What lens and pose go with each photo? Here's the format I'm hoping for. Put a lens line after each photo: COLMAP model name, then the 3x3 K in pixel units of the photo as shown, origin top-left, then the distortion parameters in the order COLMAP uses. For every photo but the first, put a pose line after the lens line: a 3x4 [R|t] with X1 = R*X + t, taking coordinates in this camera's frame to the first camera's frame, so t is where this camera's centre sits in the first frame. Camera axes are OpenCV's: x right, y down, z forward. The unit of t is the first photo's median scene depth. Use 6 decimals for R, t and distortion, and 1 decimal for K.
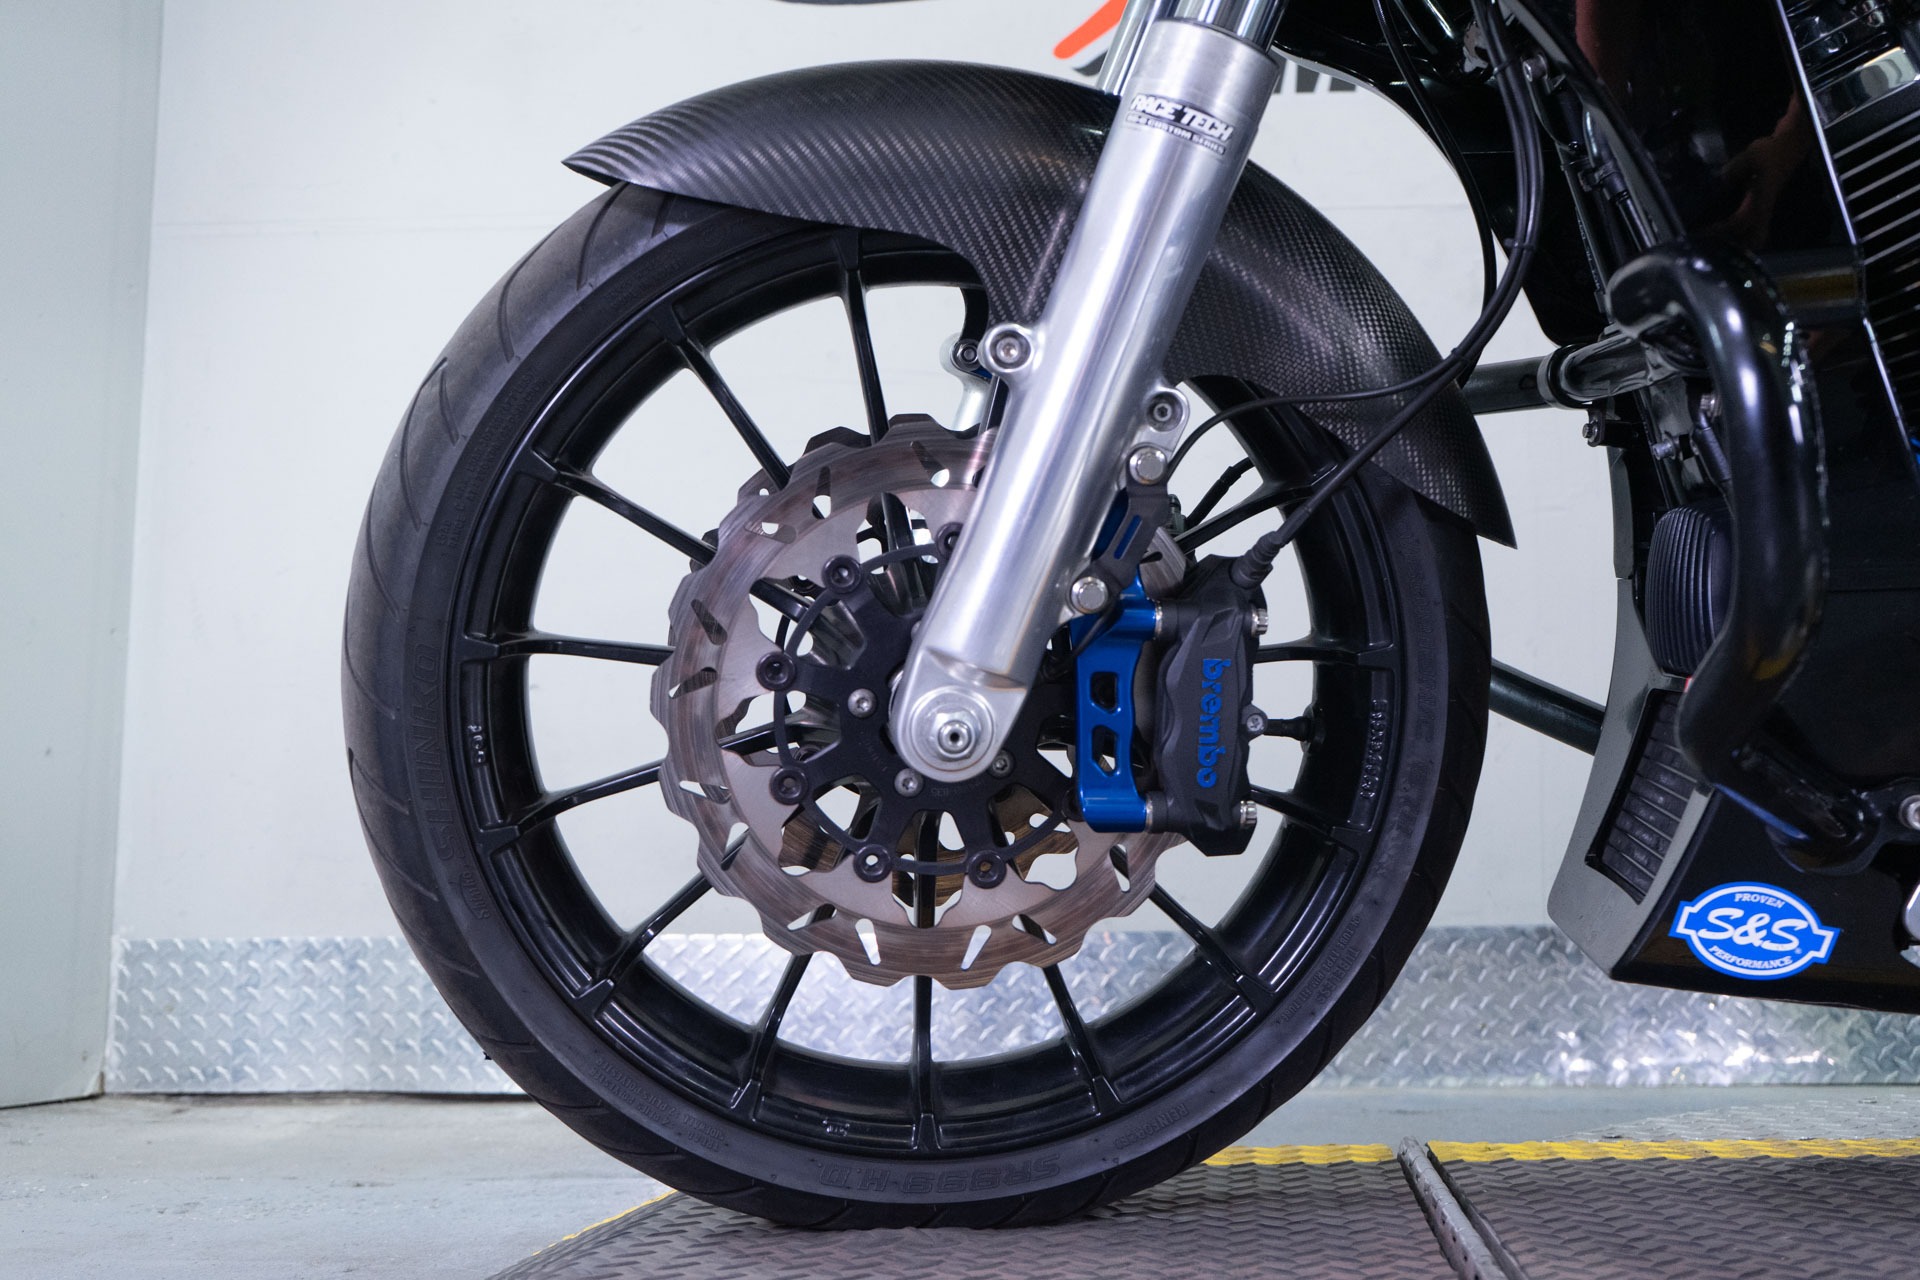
lens RADIAL K [[1991.0, 0, 960.0], [0, 1991.0, 640.0], [0, 0, 1]] dist [0.006136, 0.009917]
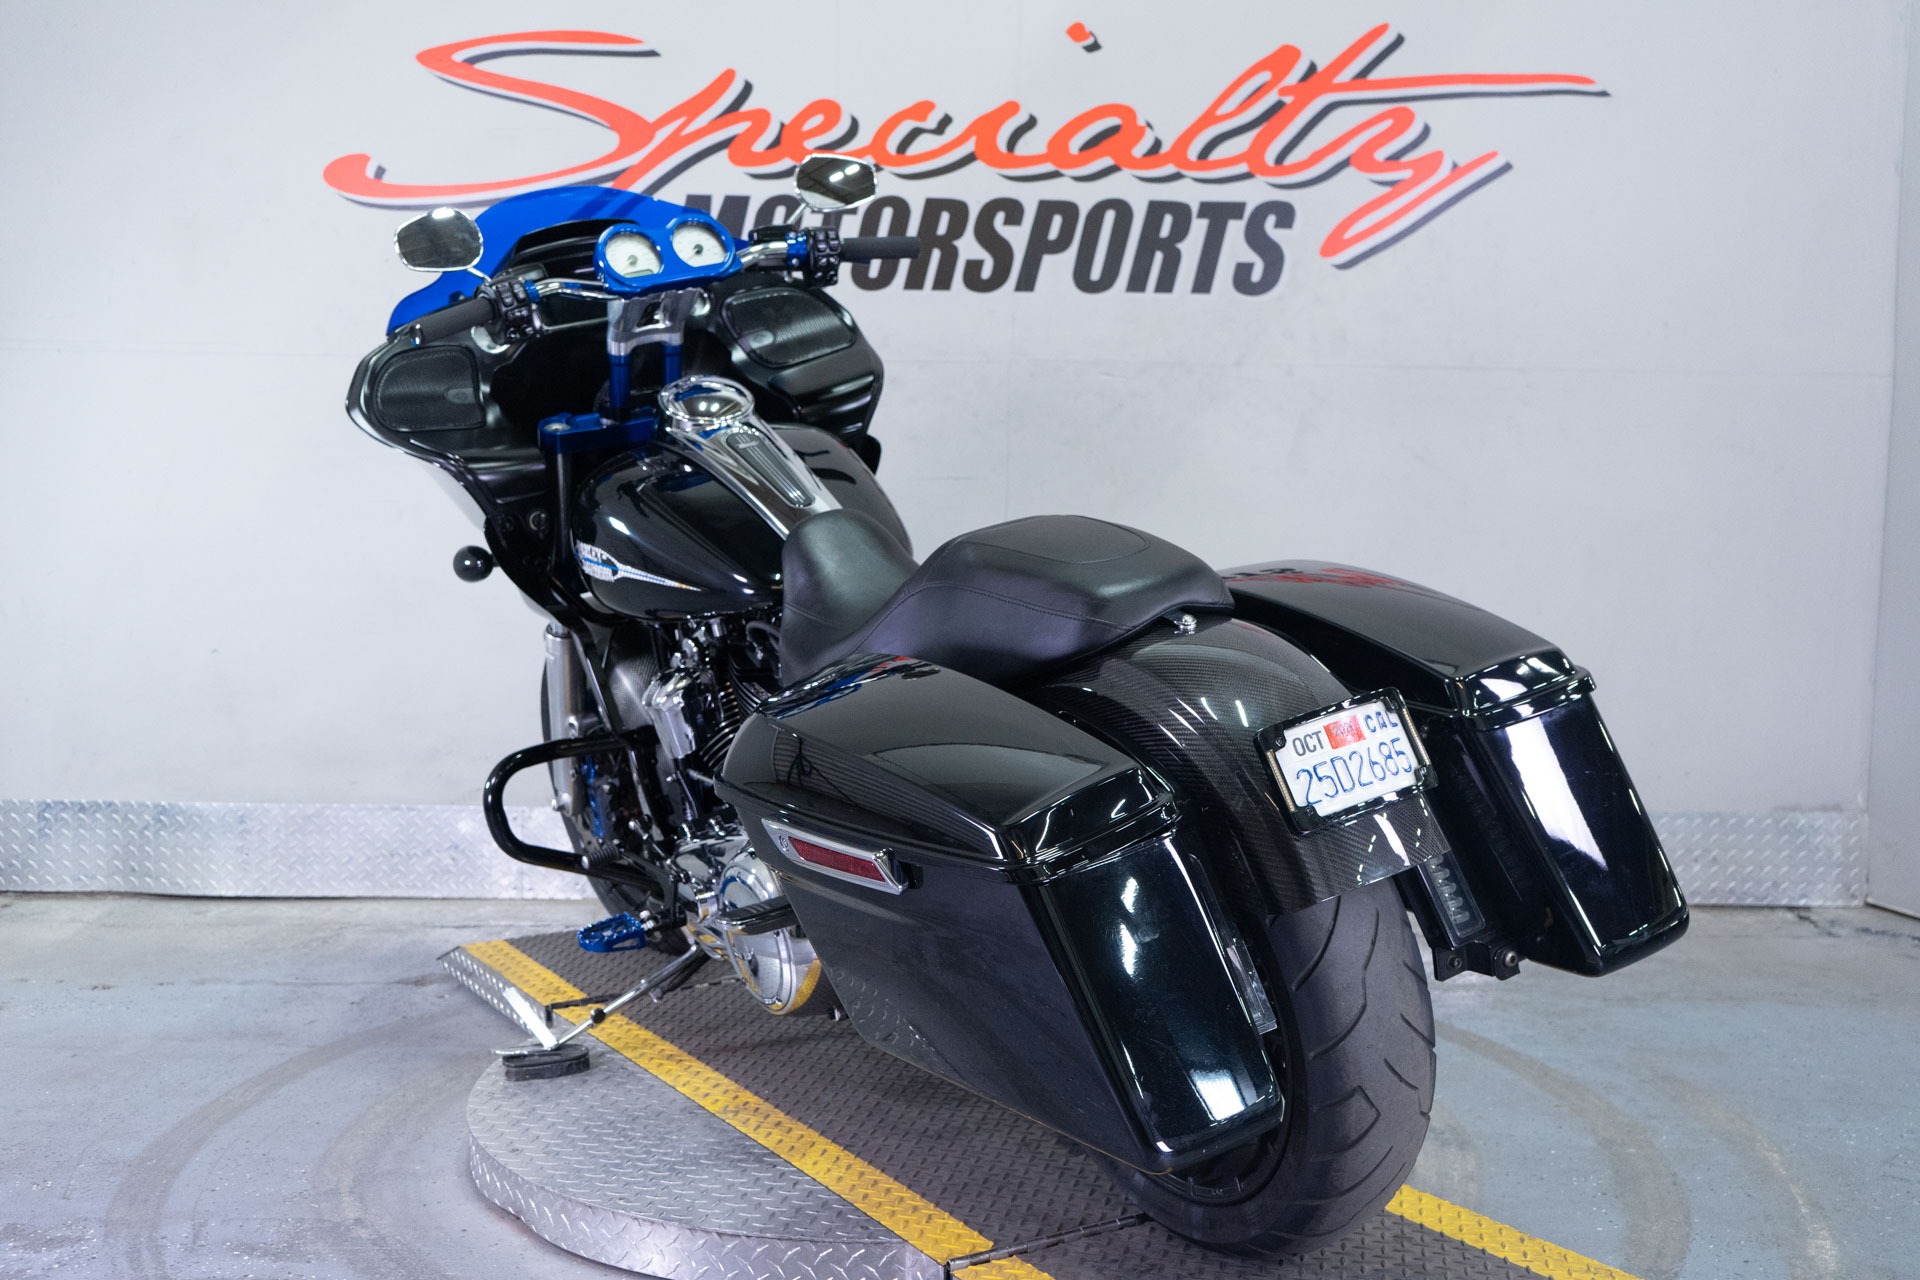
lens RADIAL K [[2009.0, 0, 960.0], [0, 2009.0, 640.0], [0, 0, 1]] dist [-0.003122, 0.033687]
pose [[0.998109, 0.014758, 0.059664, 0.291789], [-0.026897, 0.977732, 0.208125, -0.341192], [-0.055264, -0.209336, 0.976281, -0.620327]]
